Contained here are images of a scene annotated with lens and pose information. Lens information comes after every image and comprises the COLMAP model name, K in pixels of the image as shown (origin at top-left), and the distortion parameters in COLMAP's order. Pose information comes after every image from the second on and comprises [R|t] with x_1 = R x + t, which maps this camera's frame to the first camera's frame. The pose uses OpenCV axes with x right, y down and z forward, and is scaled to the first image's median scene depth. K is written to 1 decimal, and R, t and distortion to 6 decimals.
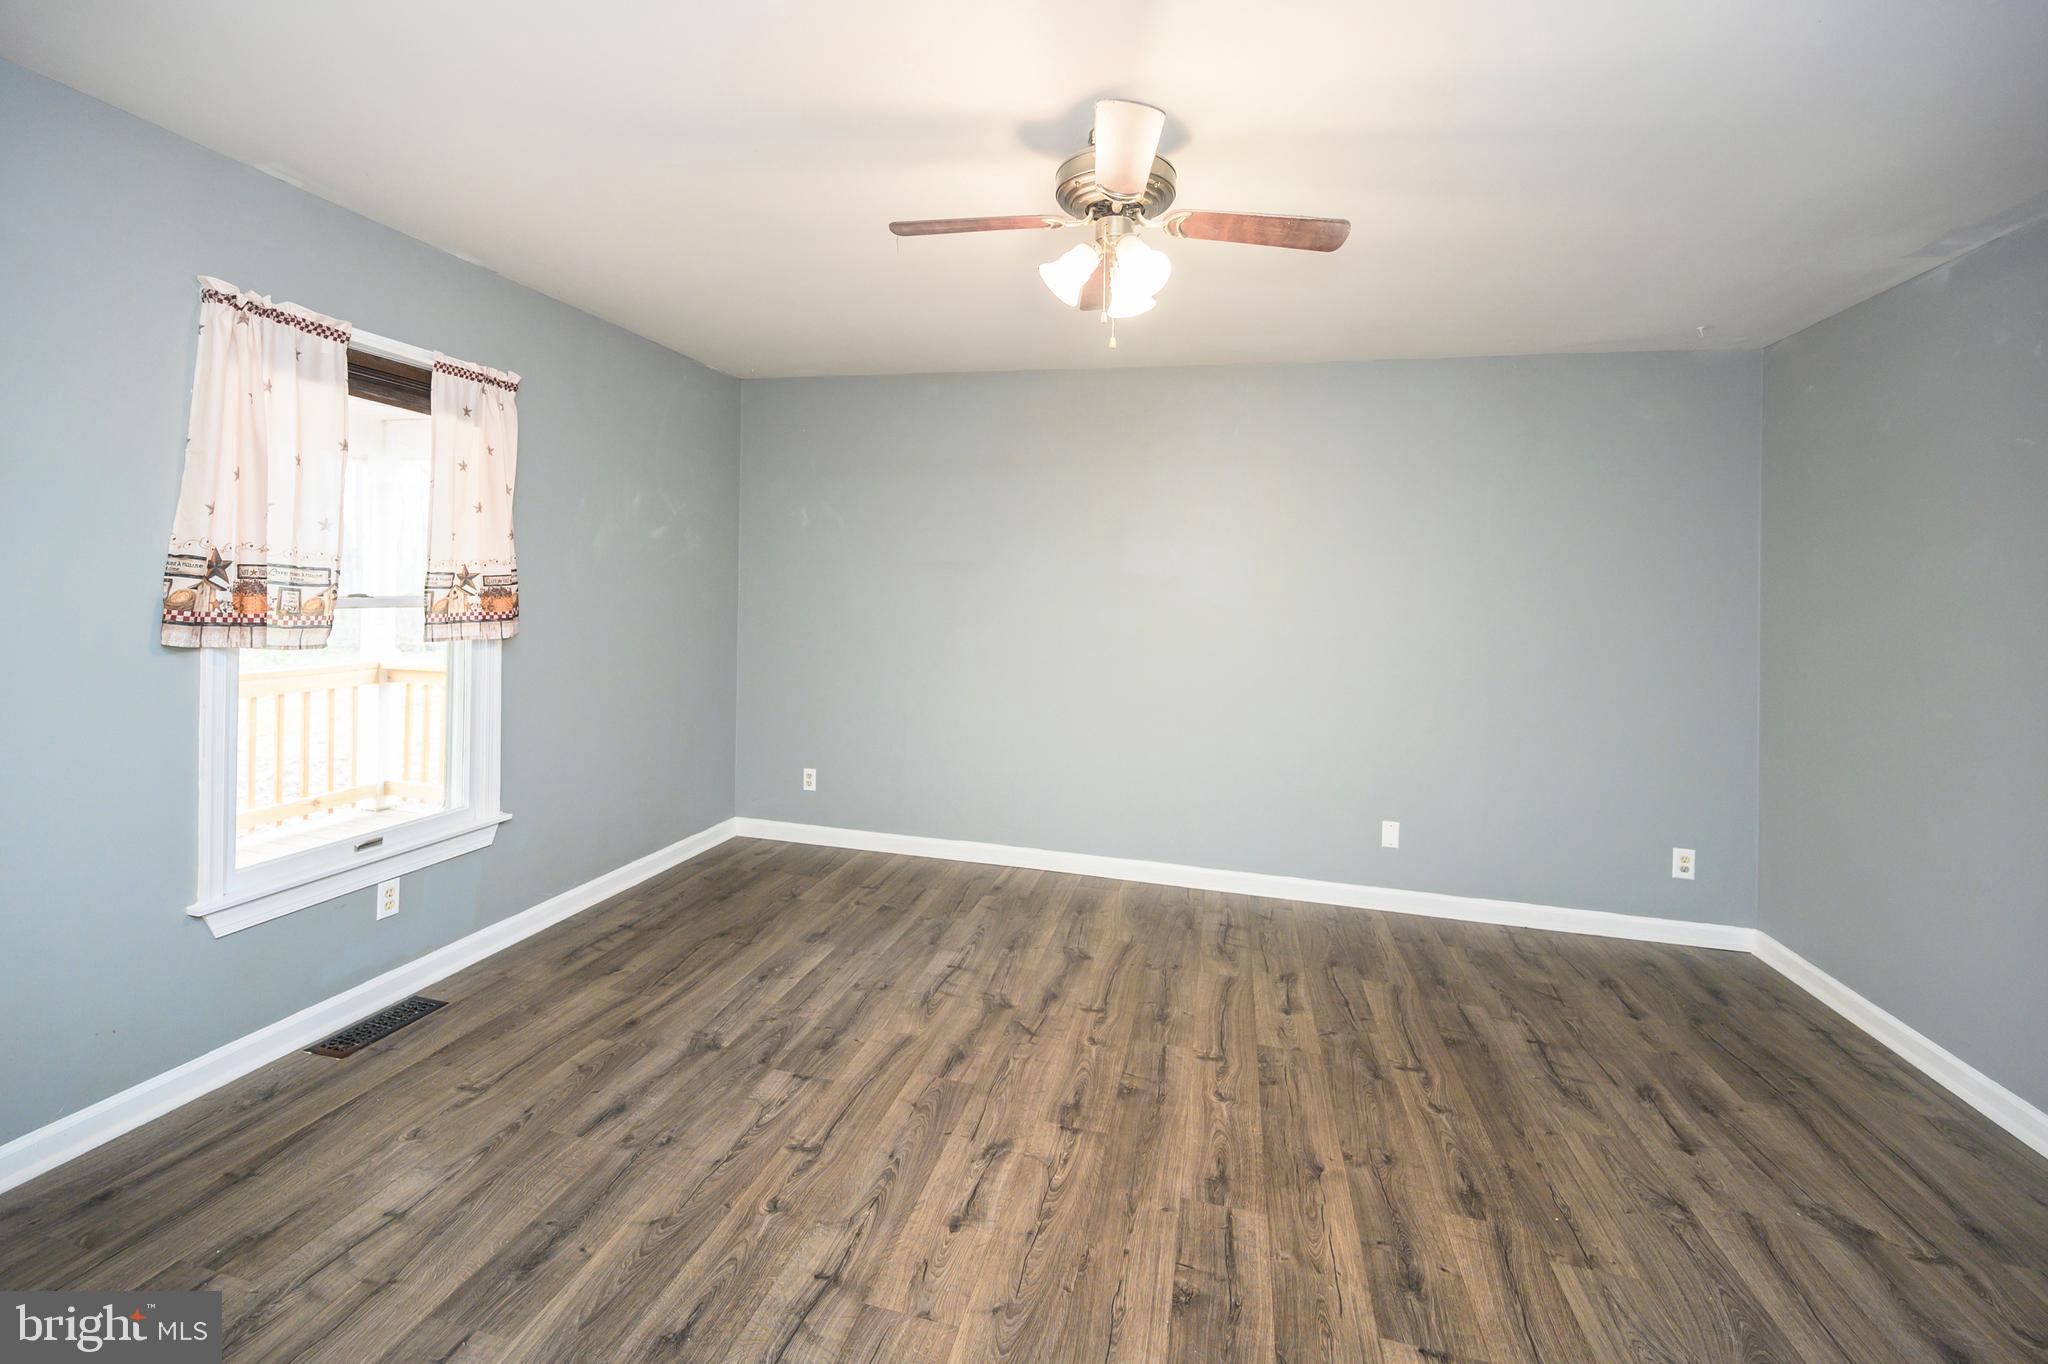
lens RADIAL K [[852.7, 0, 1016.4], [0, 852.7, 673.3], [0, 0, 1]] dist [-0.000233, -0.000549]
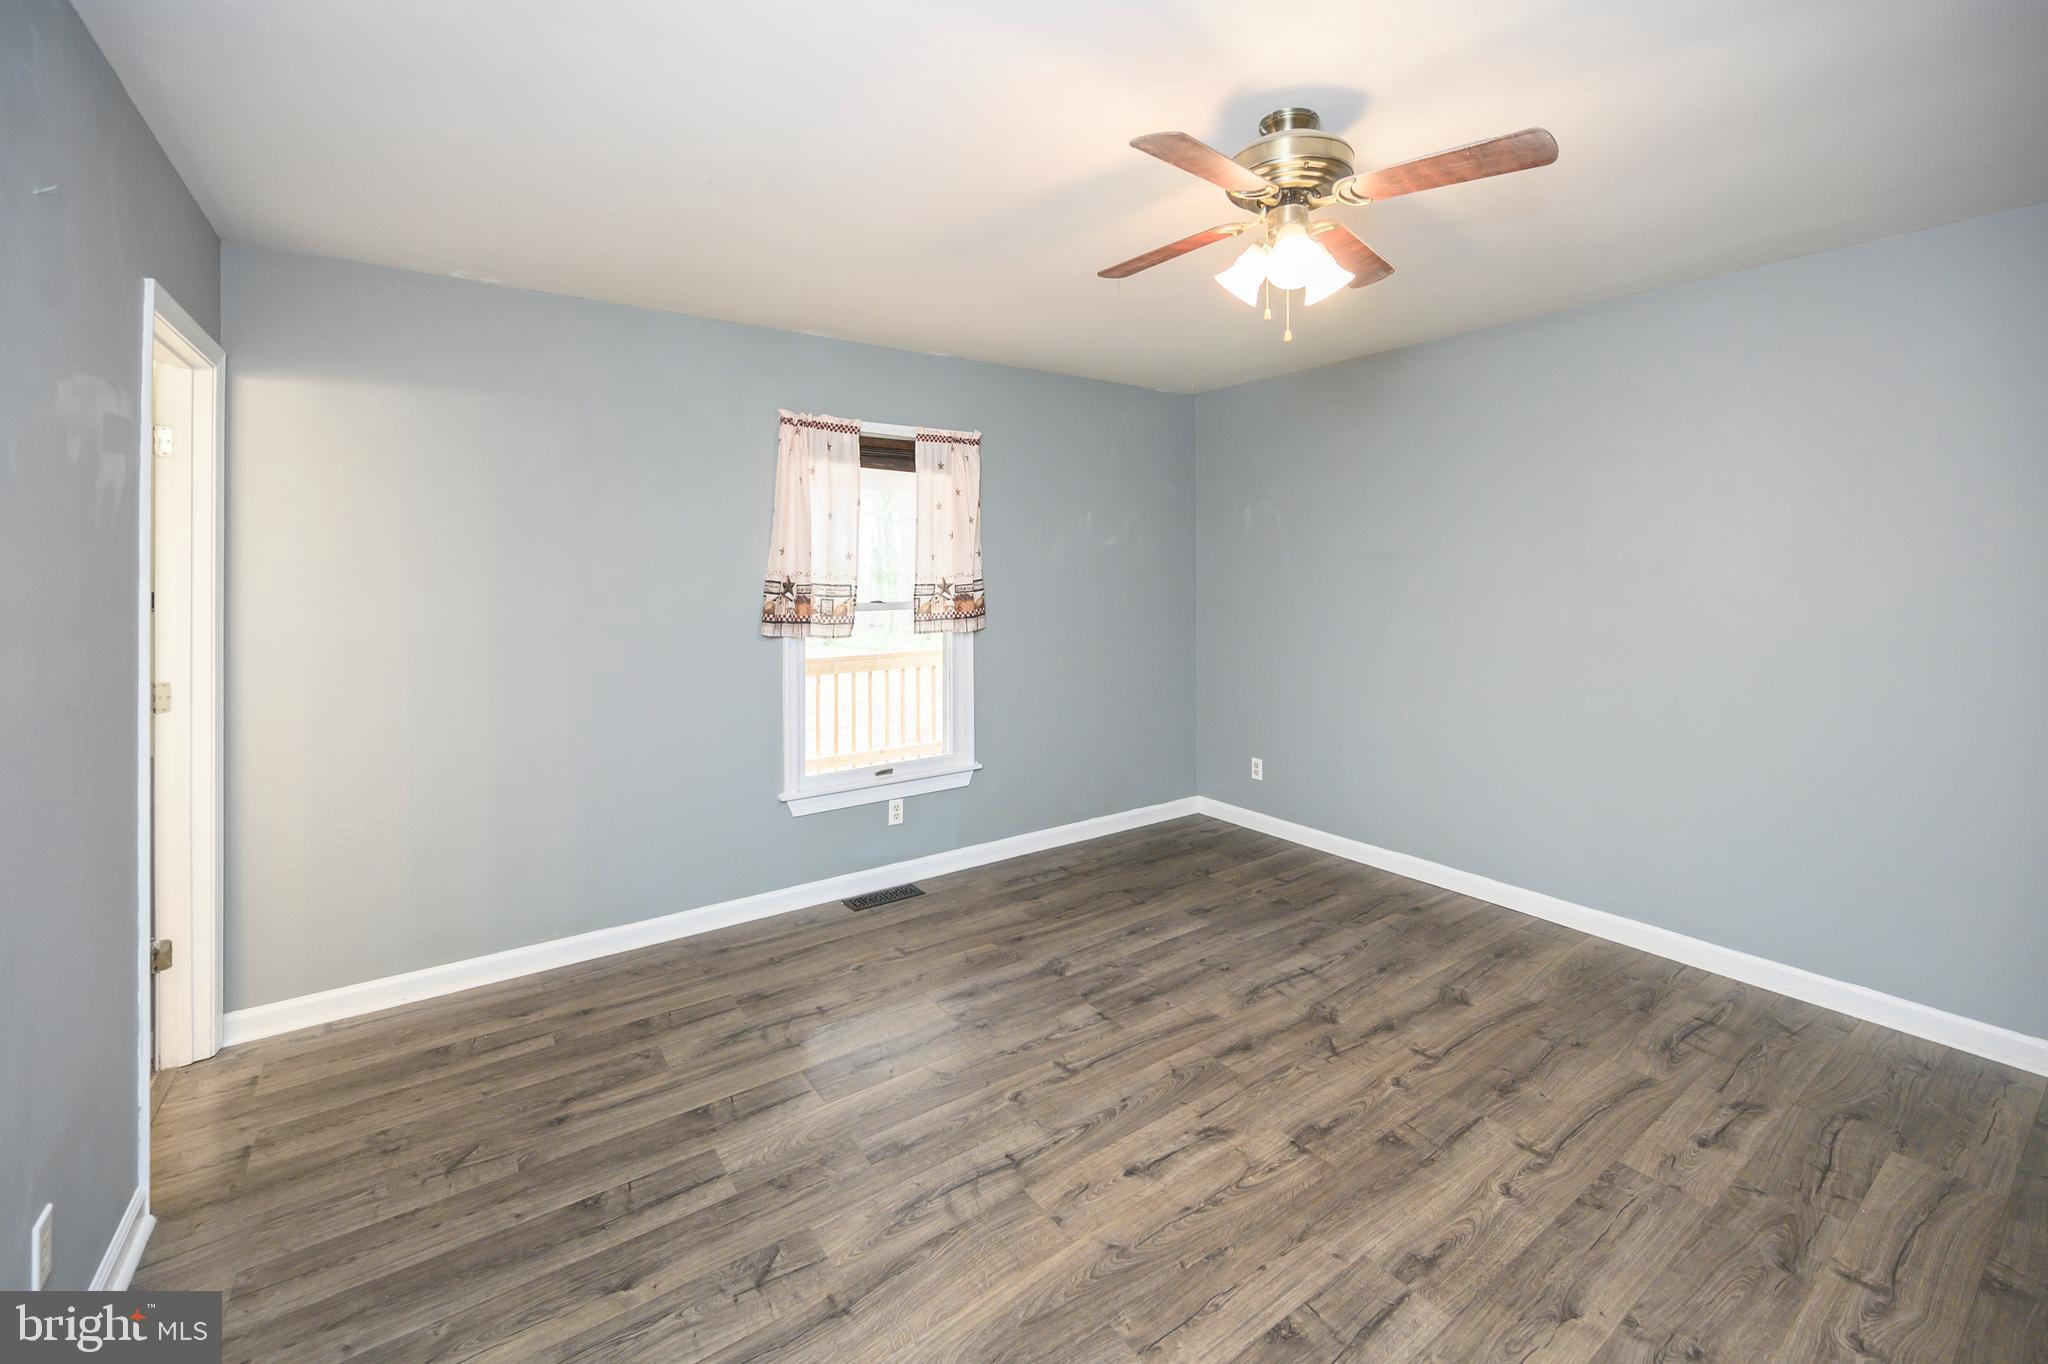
lens RADIAL K [[852.3, 0, 1028.8], [0, 852.3, 670.9], [0, 0, 1]] dist [0.000179, -0.000482]
pose [[0.760008, 0.040592, -0.648644, 0.397232], [-0.034288, 0.999162, 0.022352, -0.014661], [0.649008, 0.005253, 0.760763, 0.056609]]
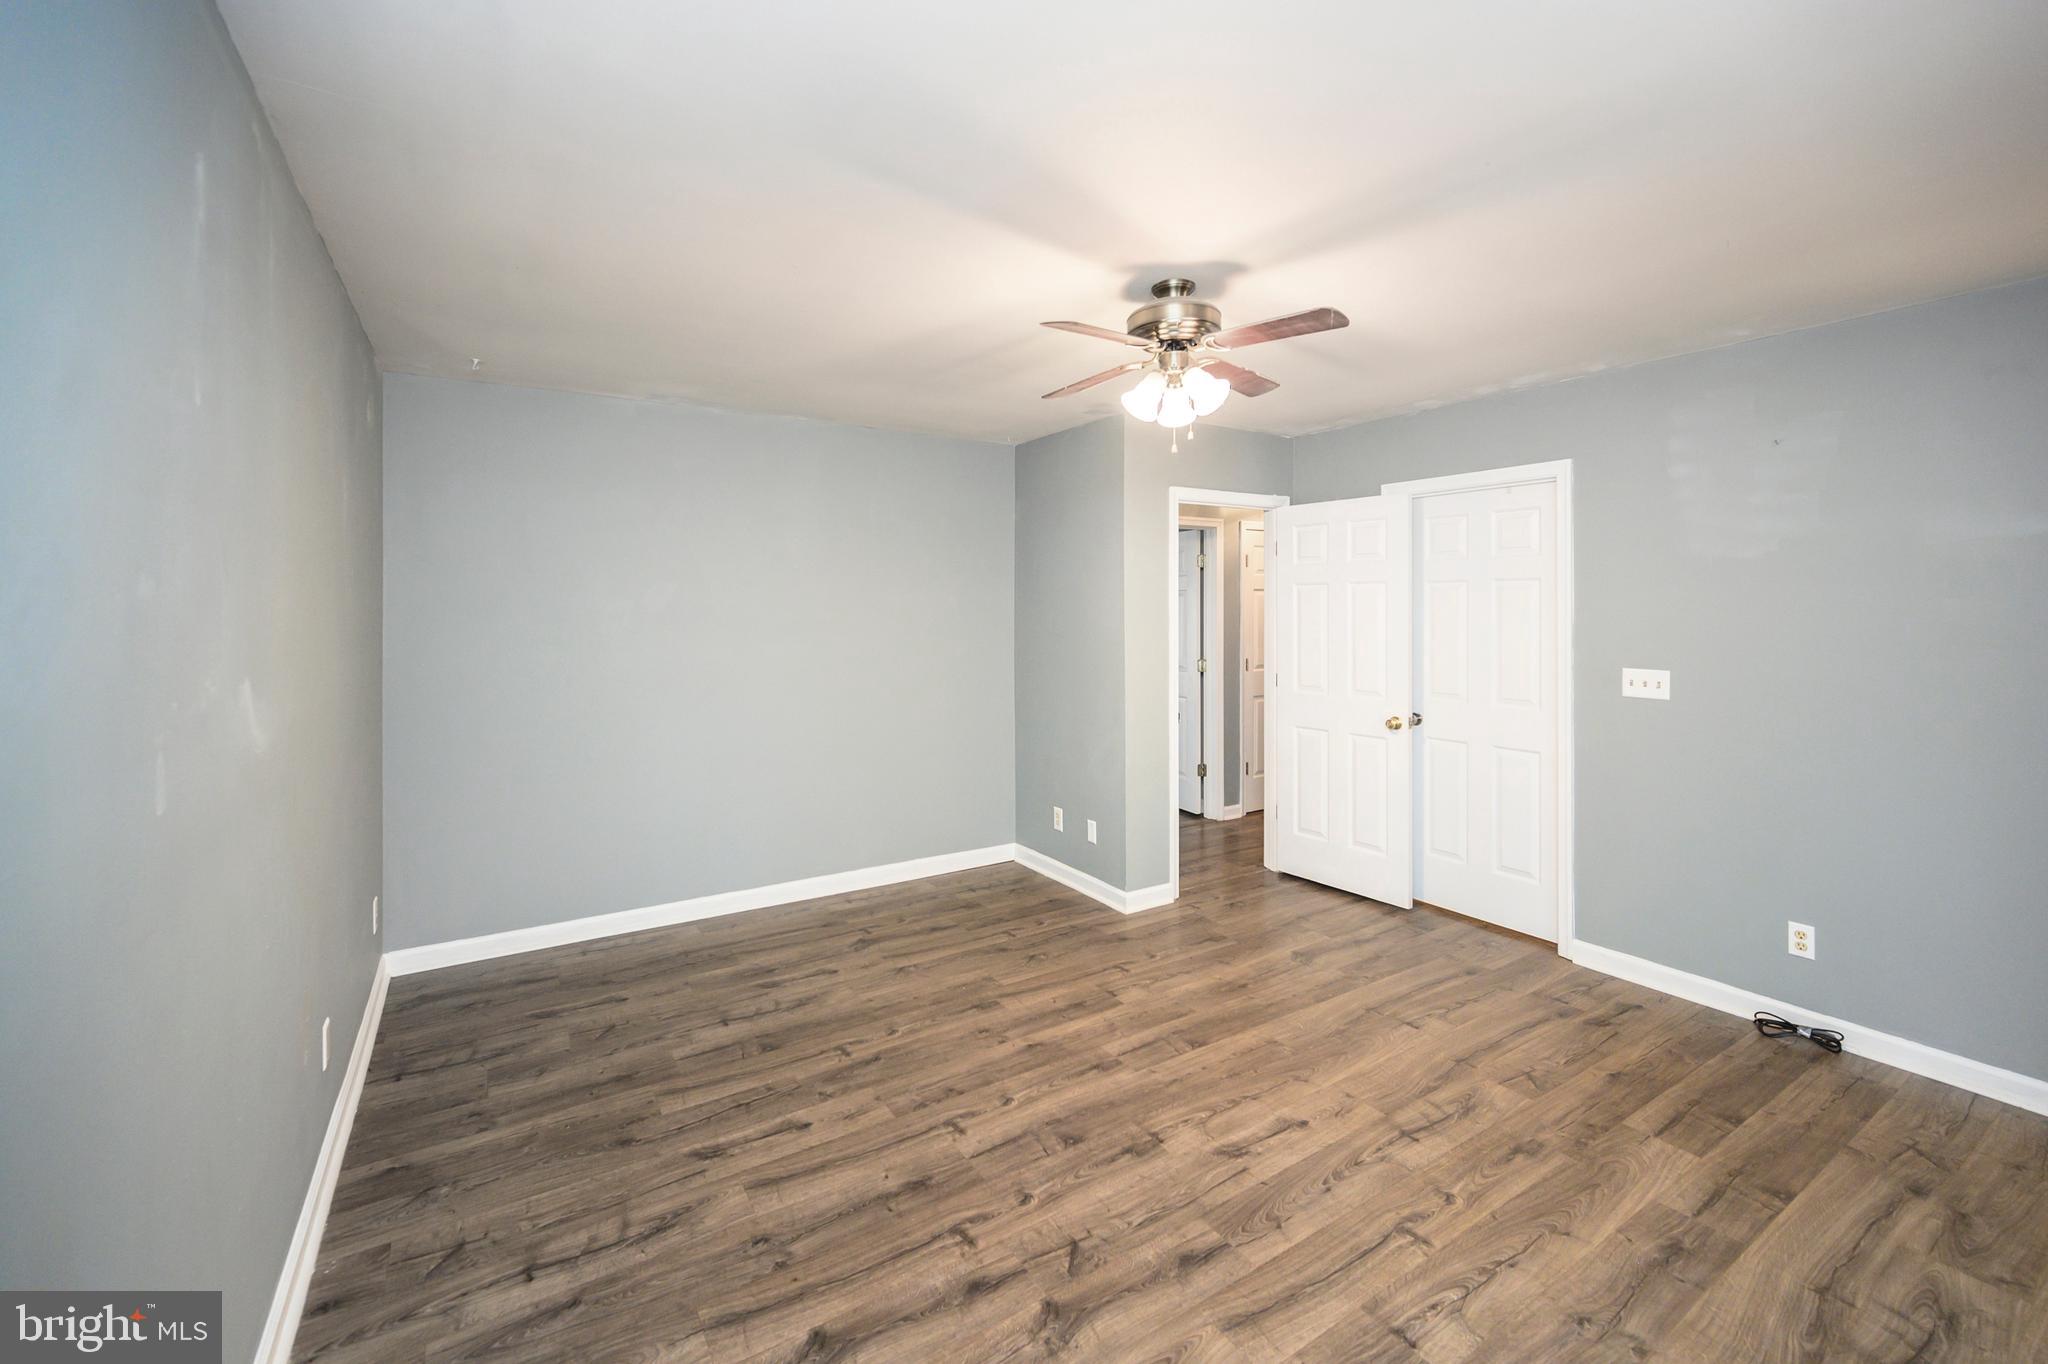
lens RADIAL K [[852.7, 0, 1016.4], [0, 852.7, 673.3], [0, 0, 1]] dist [-0.000233, -0.000549]
pose [[-0.724713, -0.083513, 0.683971, -0.461198], [0.049082, 0.983850, 0.172134, -0.226411], [-0.687300, 0.158318, -0.708910, 1.648123]]
